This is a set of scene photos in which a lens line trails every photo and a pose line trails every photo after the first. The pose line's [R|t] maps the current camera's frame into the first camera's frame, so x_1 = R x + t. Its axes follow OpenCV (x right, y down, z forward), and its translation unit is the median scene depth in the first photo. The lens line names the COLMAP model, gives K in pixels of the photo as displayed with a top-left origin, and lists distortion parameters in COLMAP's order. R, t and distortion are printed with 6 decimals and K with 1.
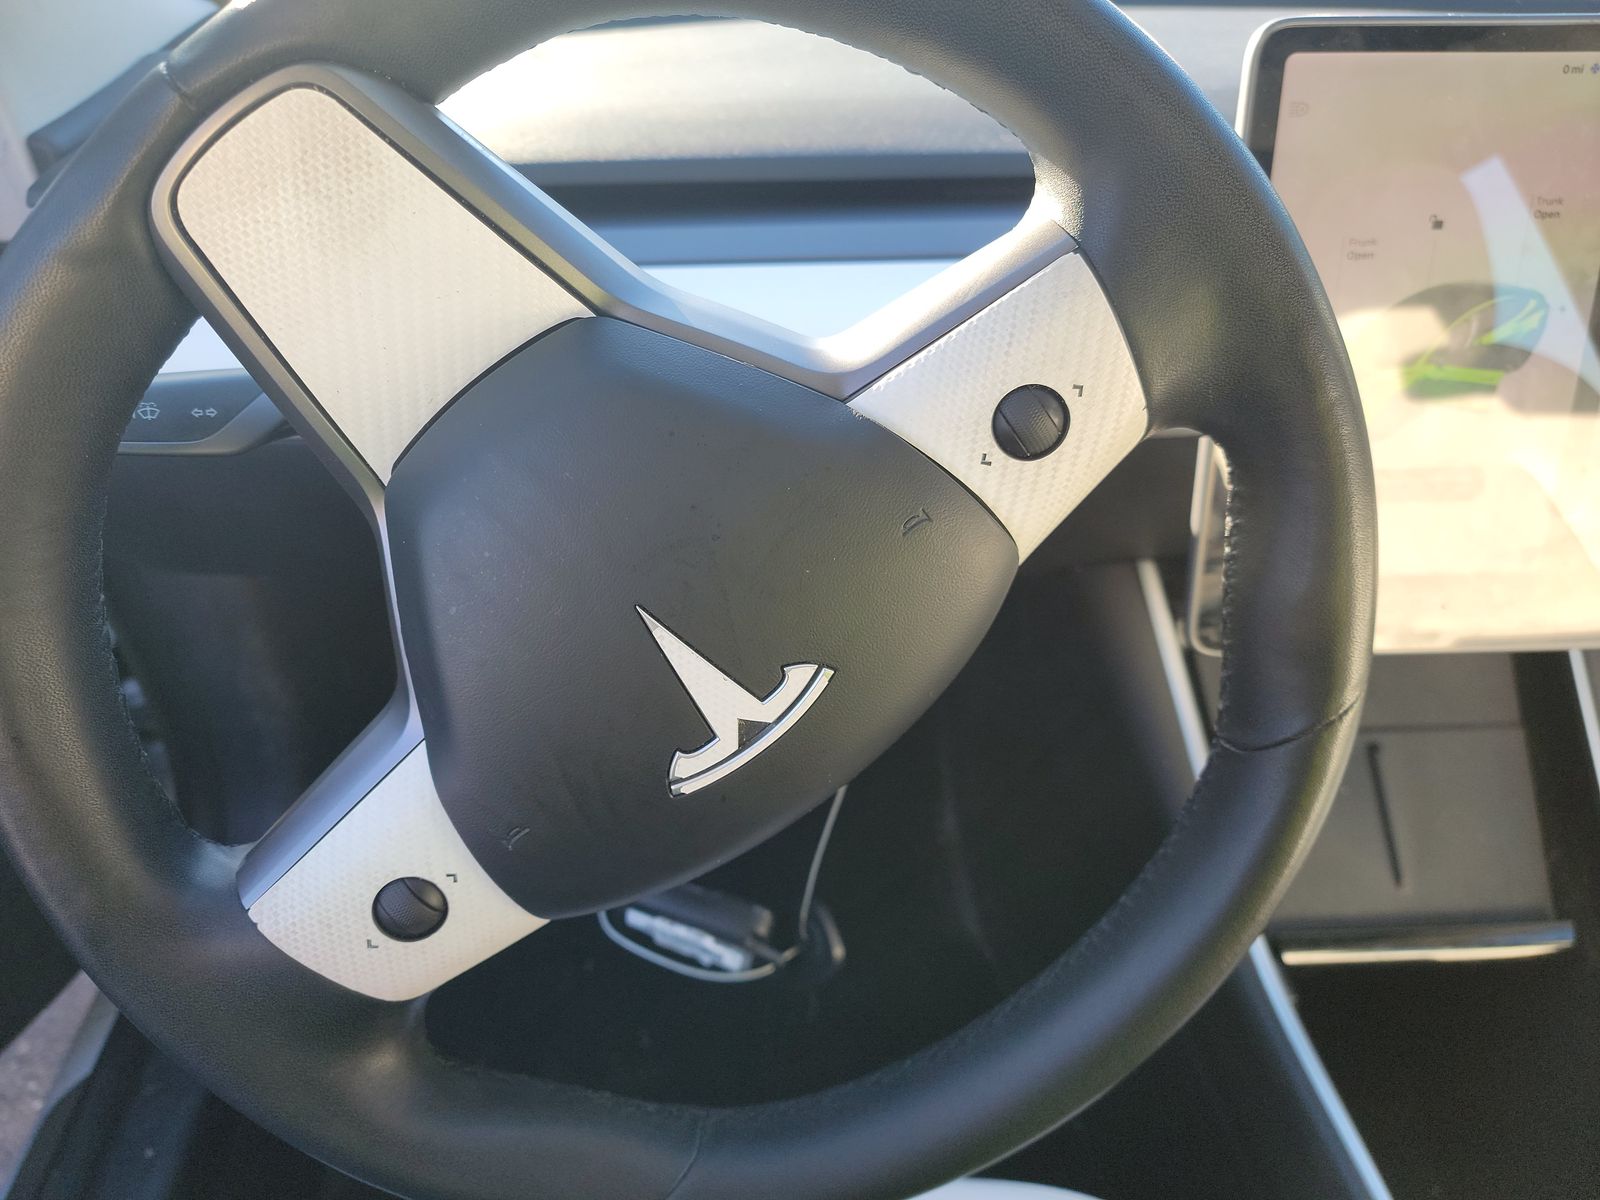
lens RADIAL K [[1150.8, 0, 804.4], [0, 1150.8, 591.2], [0, 0, 1]] dist [0.120762, -0.129602]
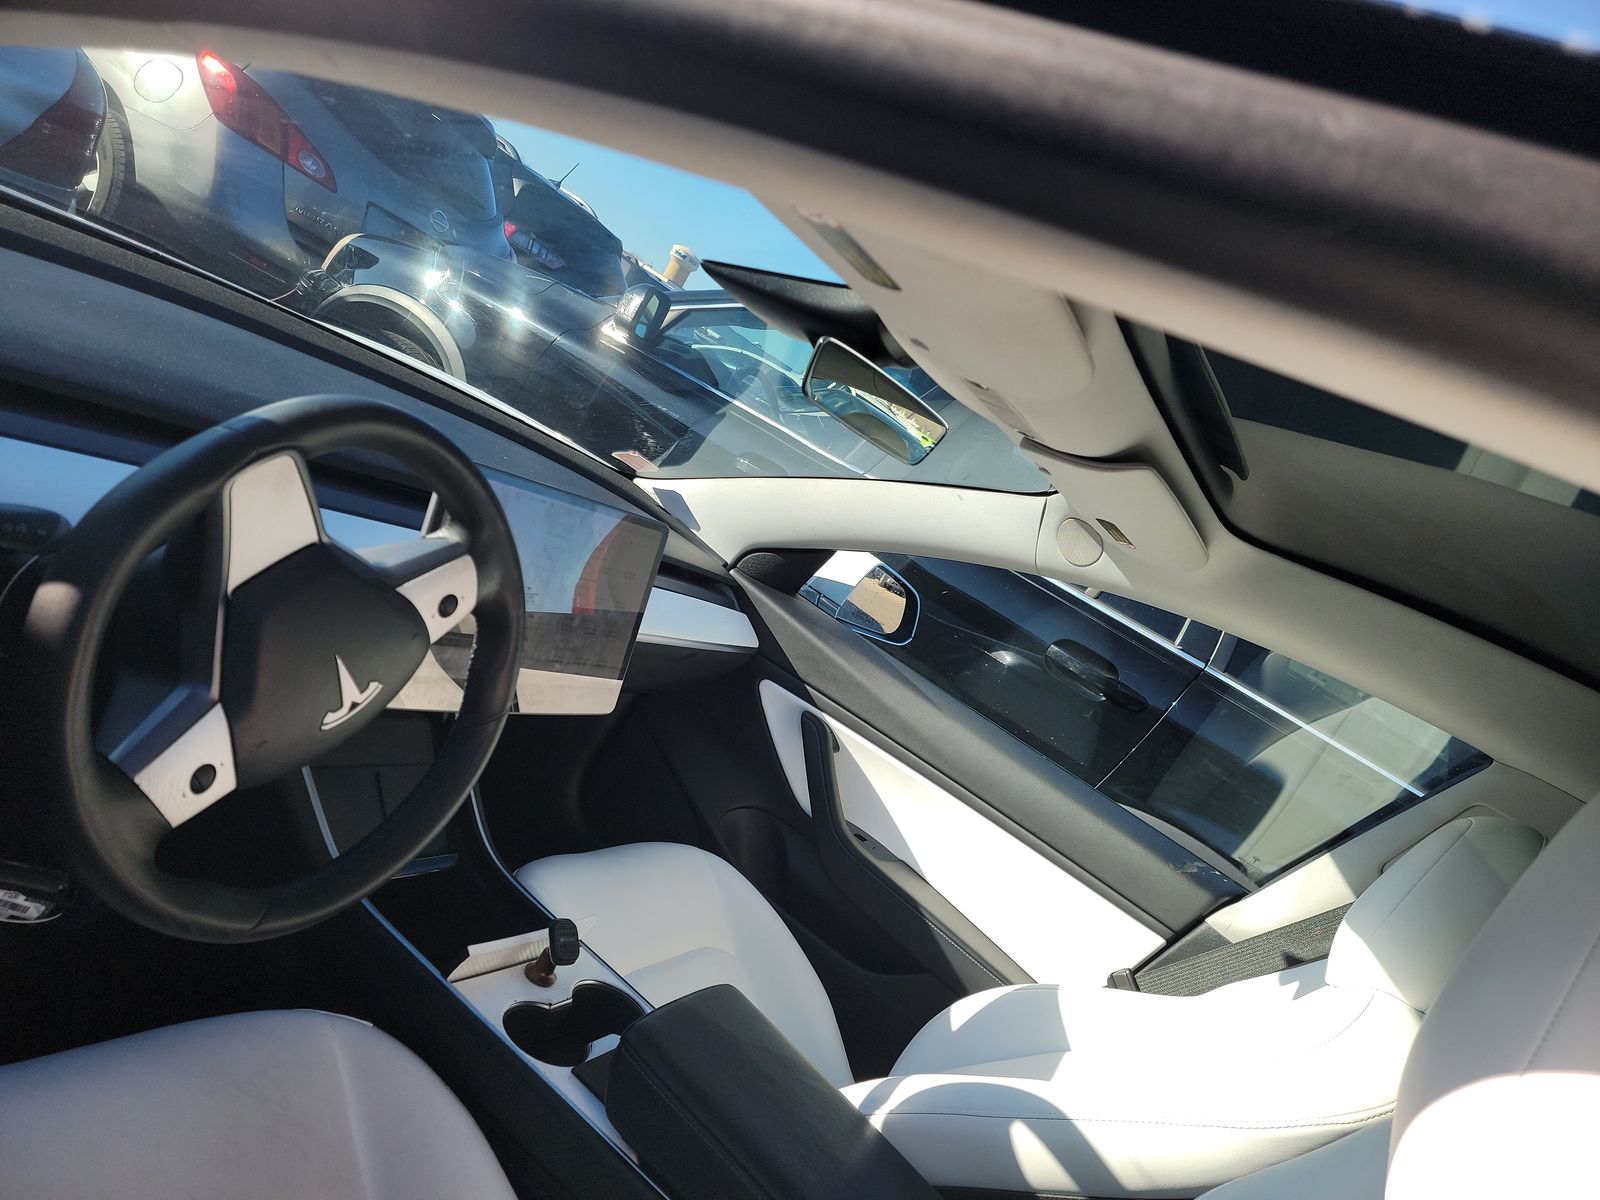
lens RADIAL K [[1150.8, 0, 804.4], [0, 1150.8, 591.2], [0, 0, 1]] dist [0.120762, -0.129602]
pose [[0.460521, 0.144750, 0.875767, -1.951127], [-0.014726, 0.987724, -0.155511, 0.263178], [-0.887527, 0.058719, 0.457000, -1.156204]]
